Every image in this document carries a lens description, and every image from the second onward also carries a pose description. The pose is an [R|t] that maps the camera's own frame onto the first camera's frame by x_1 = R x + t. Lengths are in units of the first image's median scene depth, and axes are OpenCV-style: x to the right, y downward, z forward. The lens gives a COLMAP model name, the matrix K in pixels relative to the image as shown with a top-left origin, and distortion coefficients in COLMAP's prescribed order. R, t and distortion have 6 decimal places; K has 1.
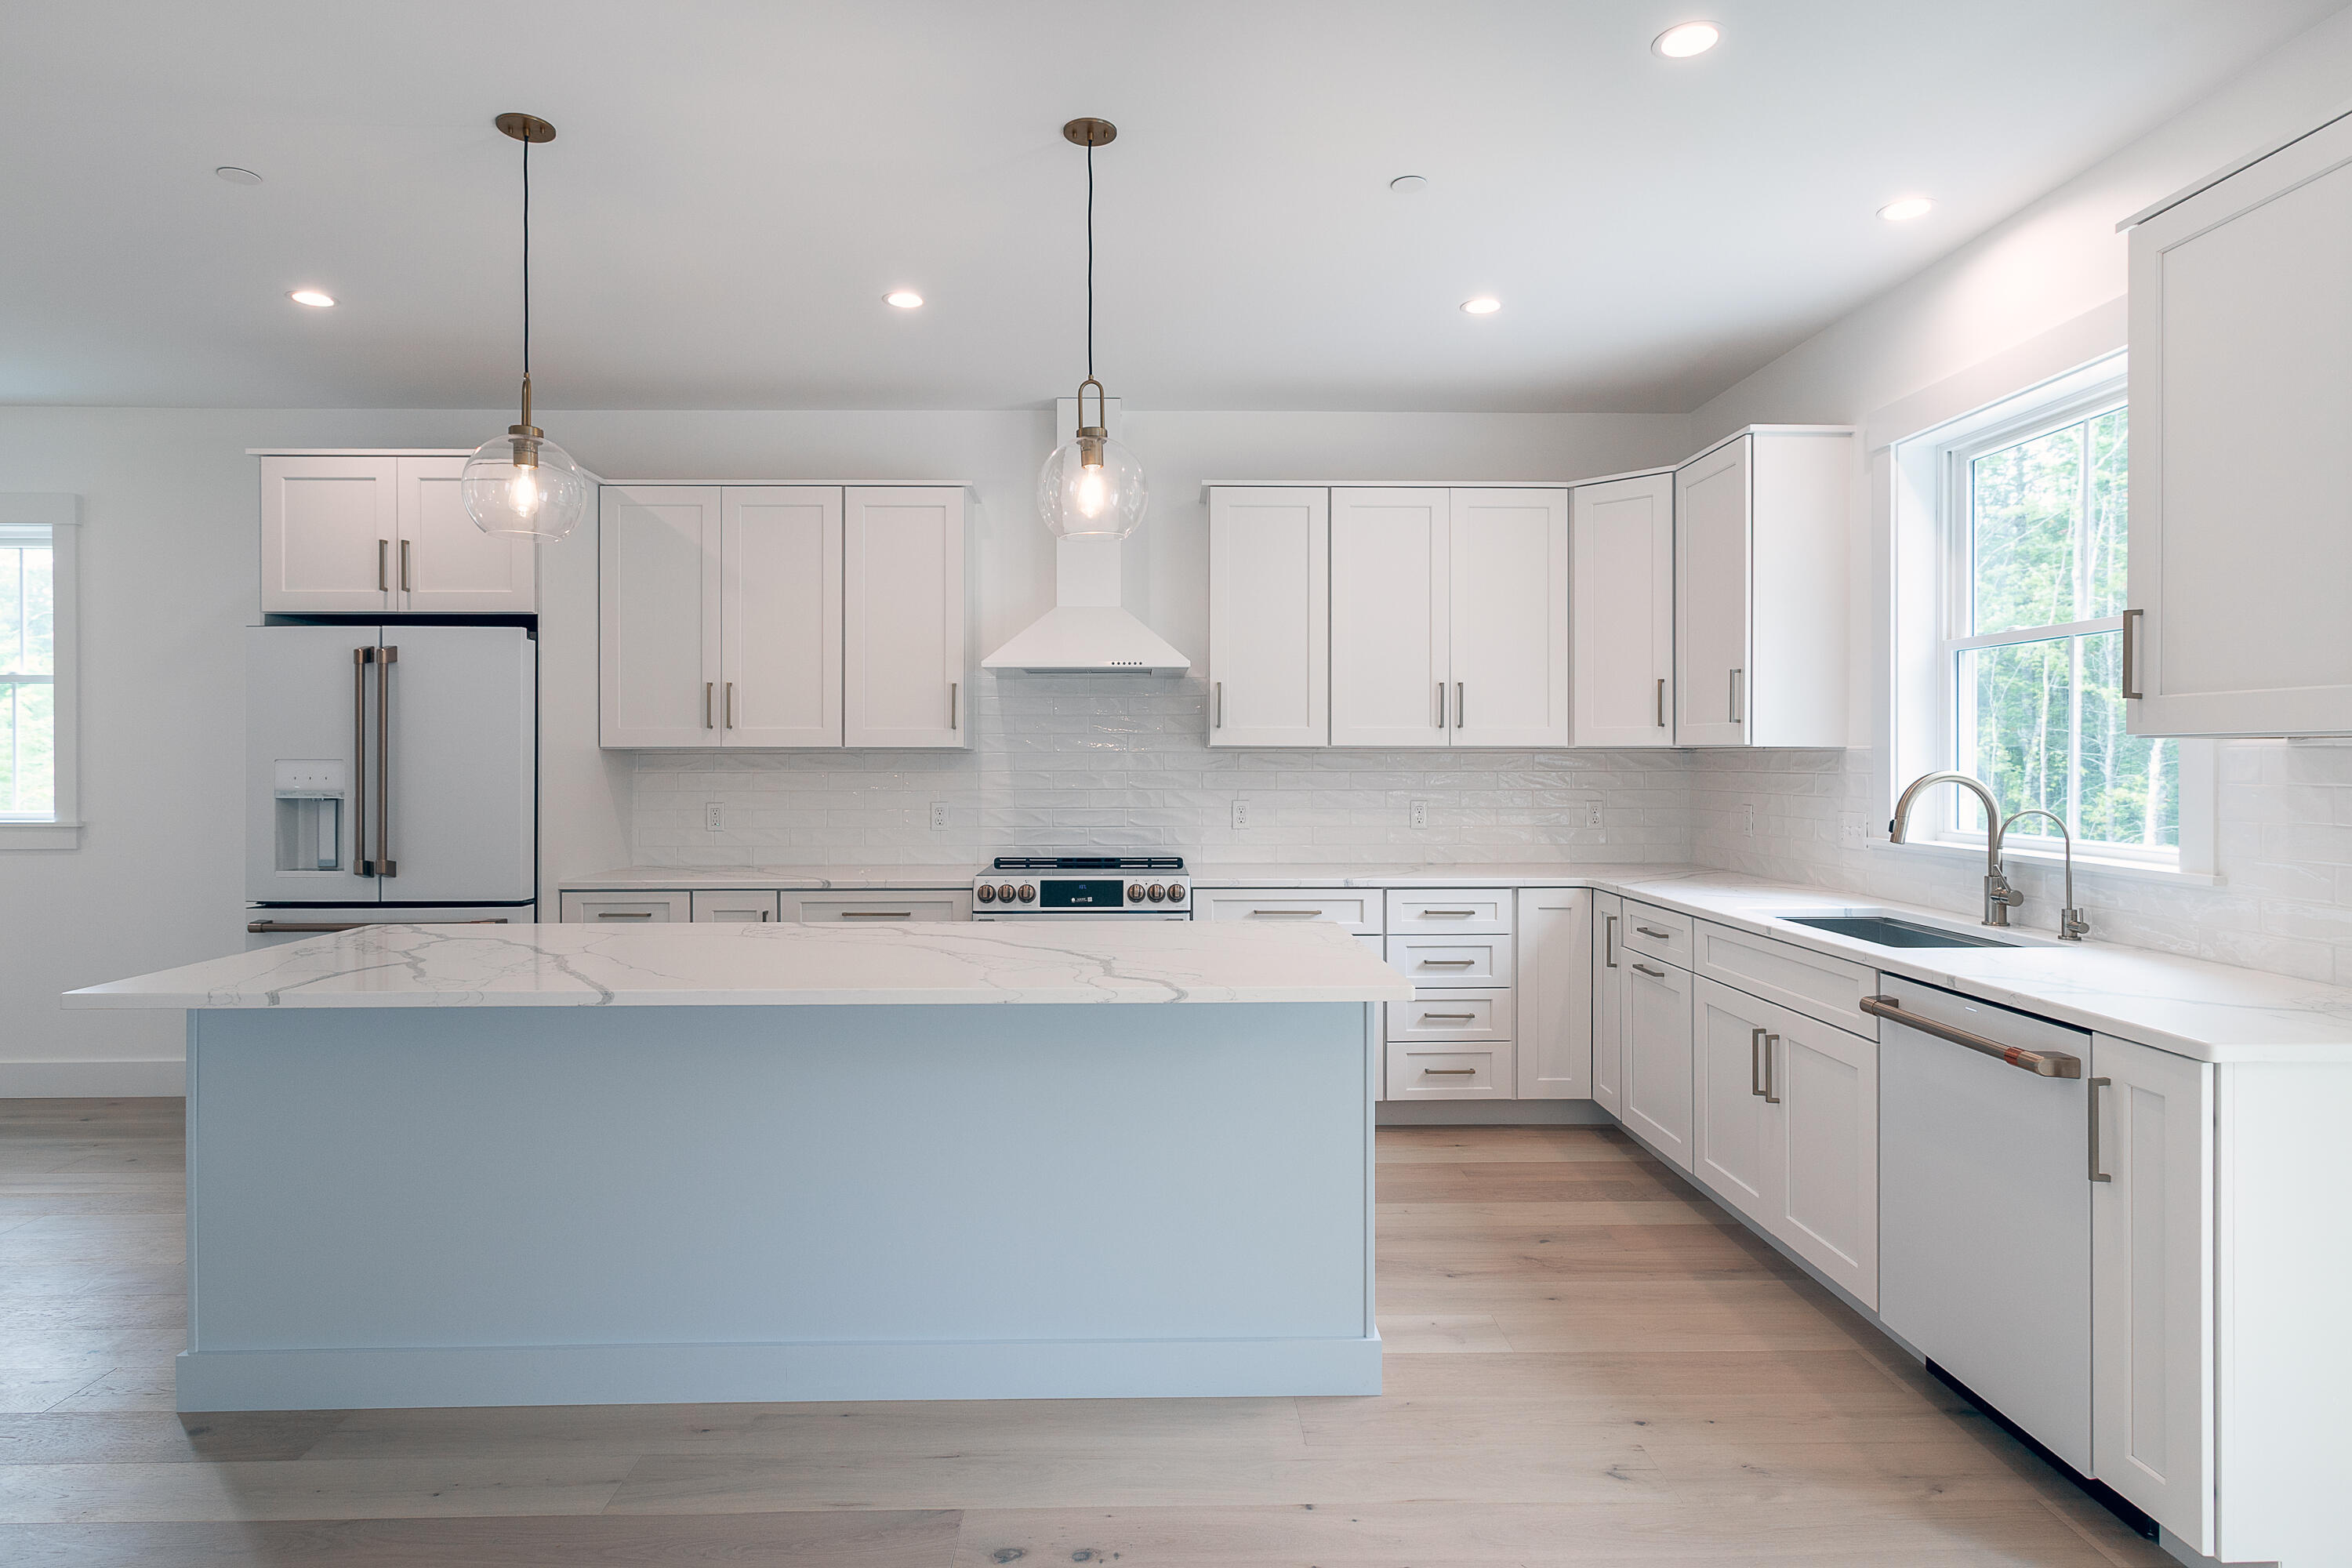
lens RADIAL K [[1224.8, 0, 1176.0], [0, 1224.8, 784.0], [0, 0, 1]] dist [-0.001554, 0.000217]
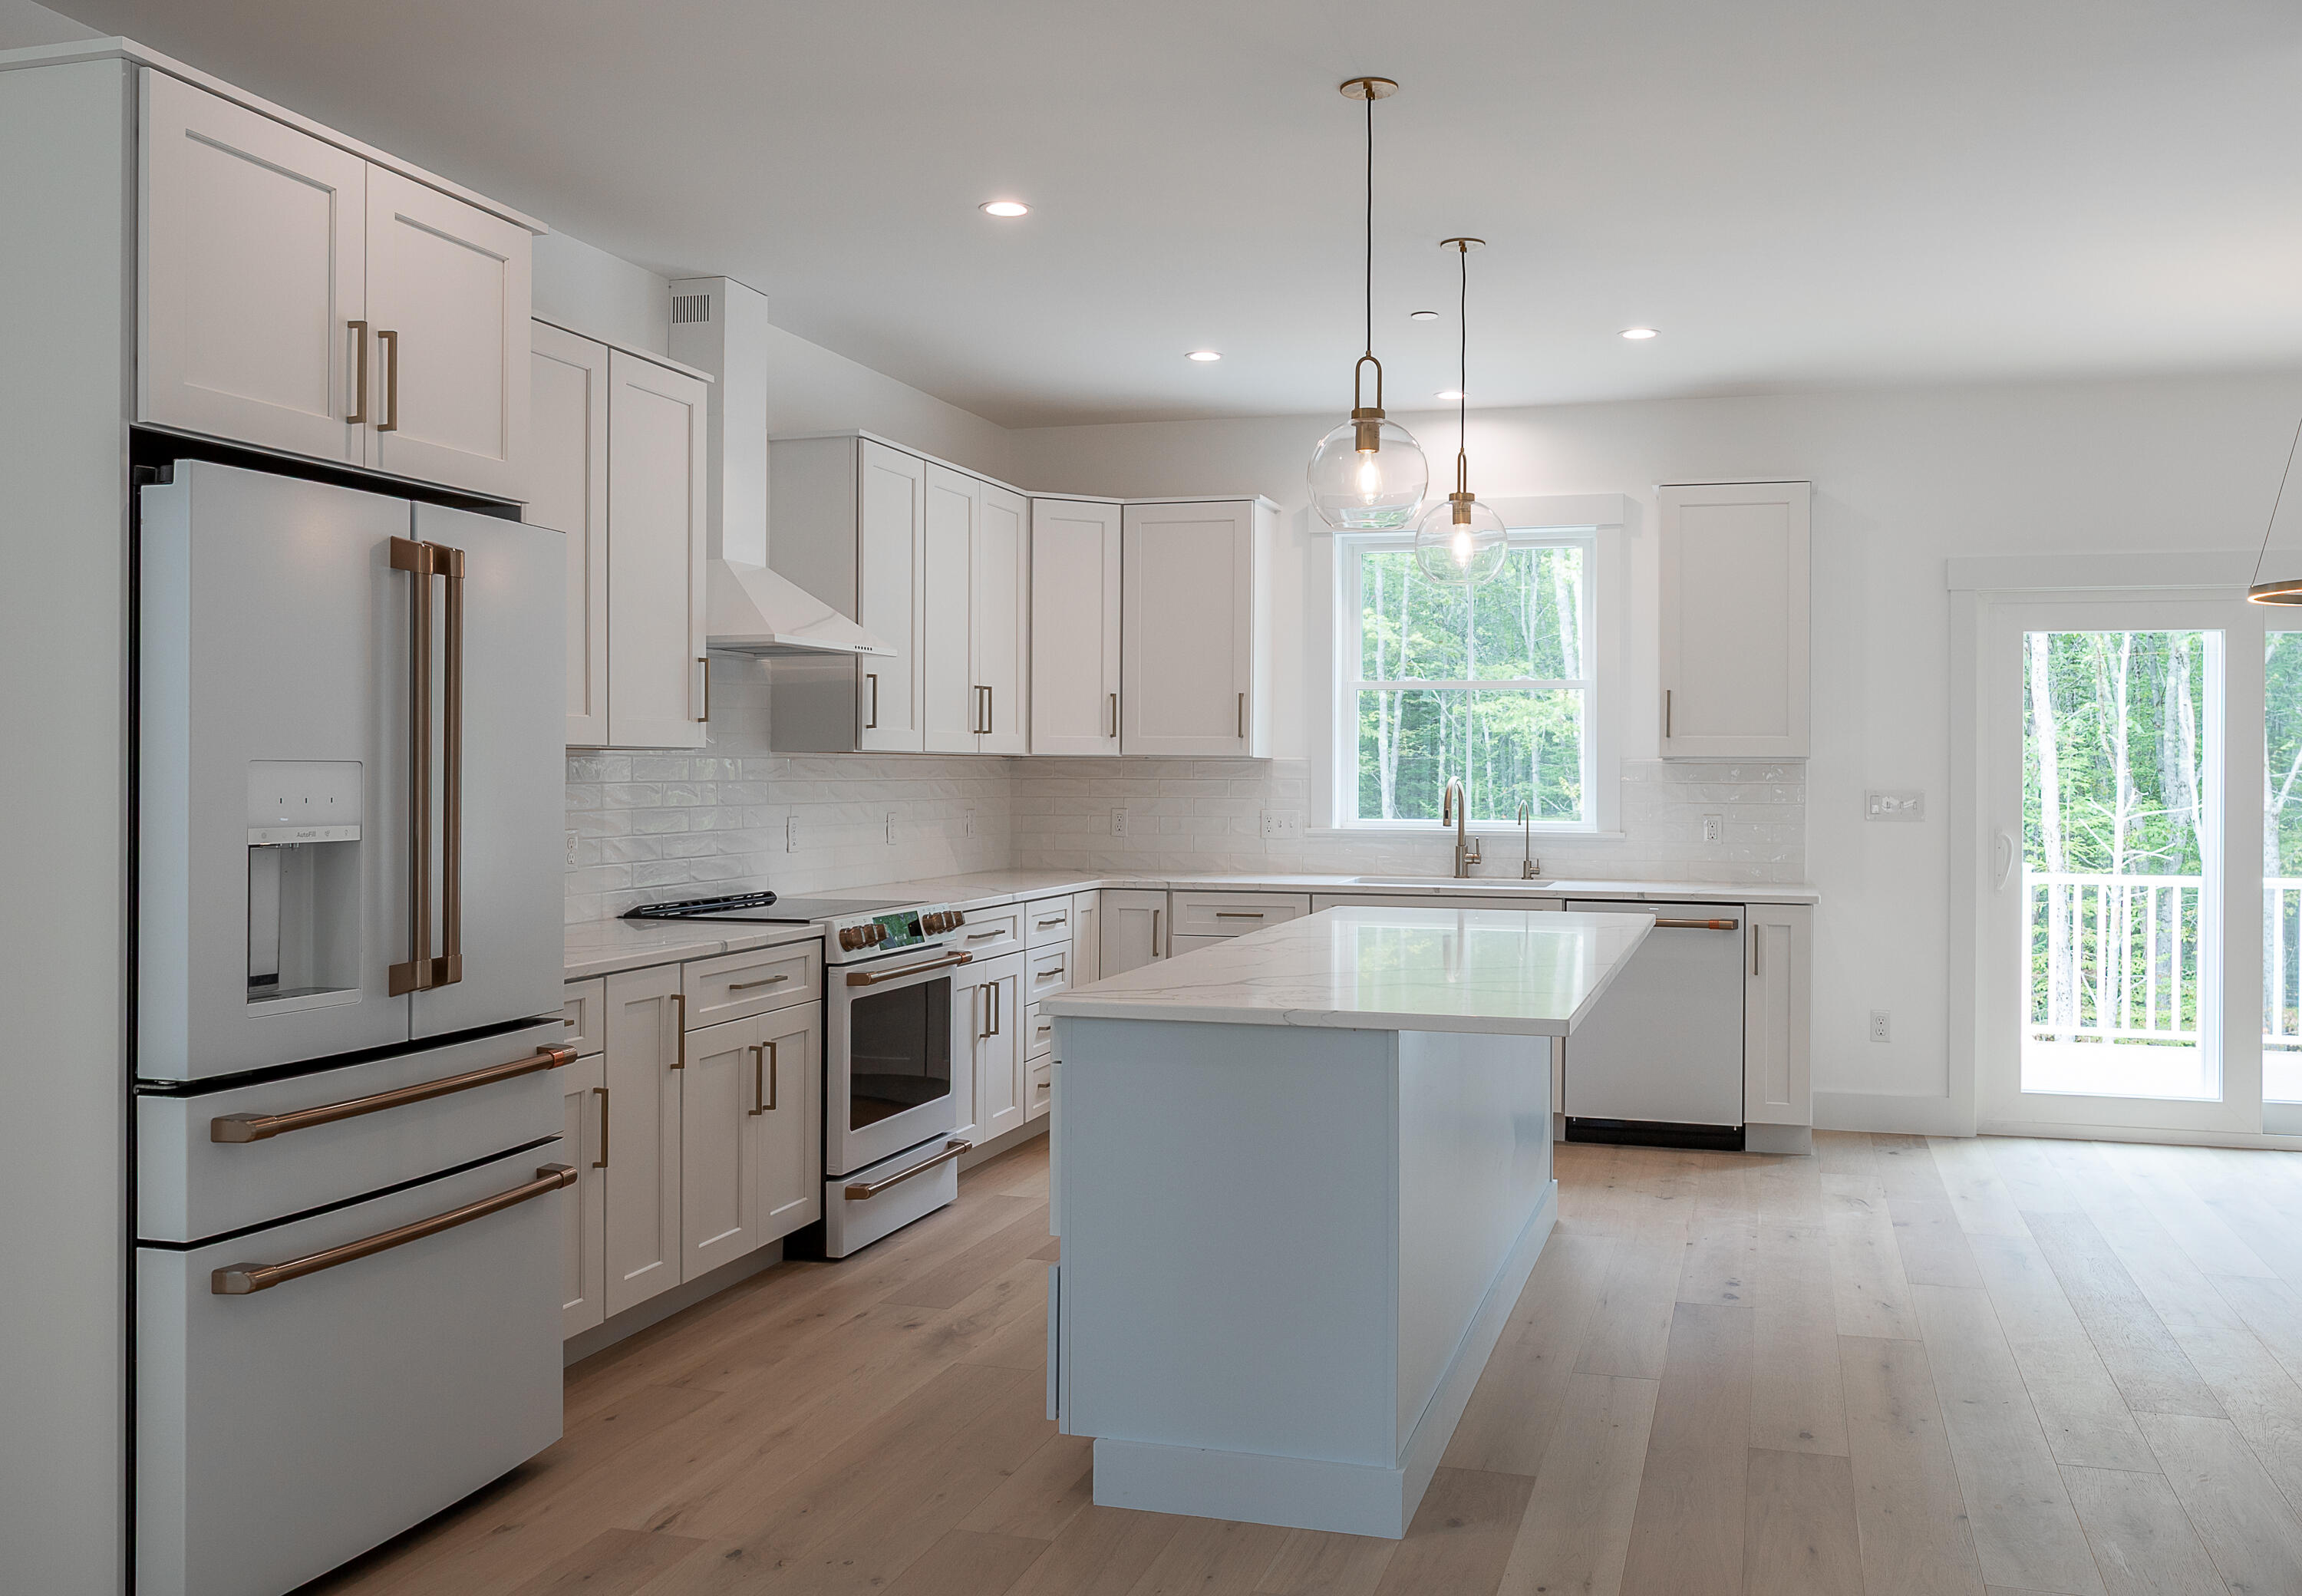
lens RADIAL K [[1948.6, 0, 1151.0], [0, 1948.6, 798.0], [0, 0, 1]] dist [0.087108, 0.000746]
pose [[0.327375, -0.012494, 0.944812, -1.332781], [0.014597, 0.999860, 0.008164, -0.007611], [-0.944782, 0.011118, 0.327511, 0.439422]]
